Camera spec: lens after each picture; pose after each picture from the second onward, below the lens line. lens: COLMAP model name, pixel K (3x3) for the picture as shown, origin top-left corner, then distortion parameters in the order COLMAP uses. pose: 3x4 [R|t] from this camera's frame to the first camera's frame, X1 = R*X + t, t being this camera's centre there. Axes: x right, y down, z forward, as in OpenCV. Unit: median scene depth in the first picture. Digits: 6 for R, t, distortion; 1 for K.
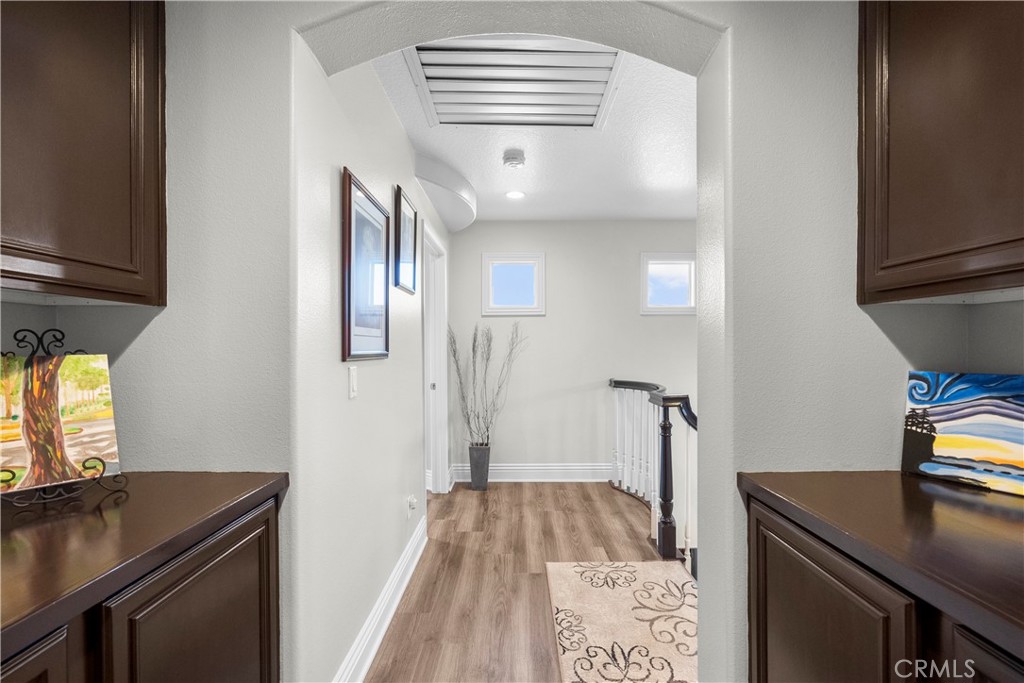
lens RADIAL K [[463.8, 0, 515.1], [0, 463.8, 346.9], [0, 0, 1]] dist [-0.007459, 0.003629]
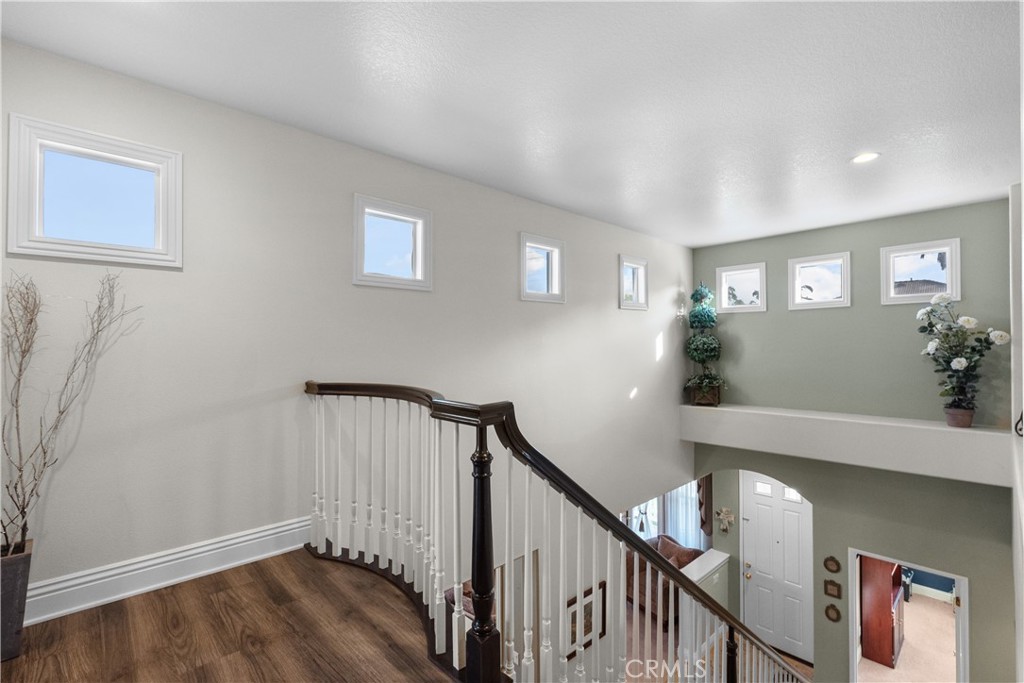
lens RADIAL K [[463.8, 0, 514.3], [0, 463.8, 339.7], [0, 0, 1]] dist [-0.007459, 0.003629]
pose [[0.725282, 0.007183, 0.688414, -0.025242], [-0.001409, 0.999959, -0.008949, 0.019097], [-0.688450, 0.005521, 0.725263, 0.376053]]
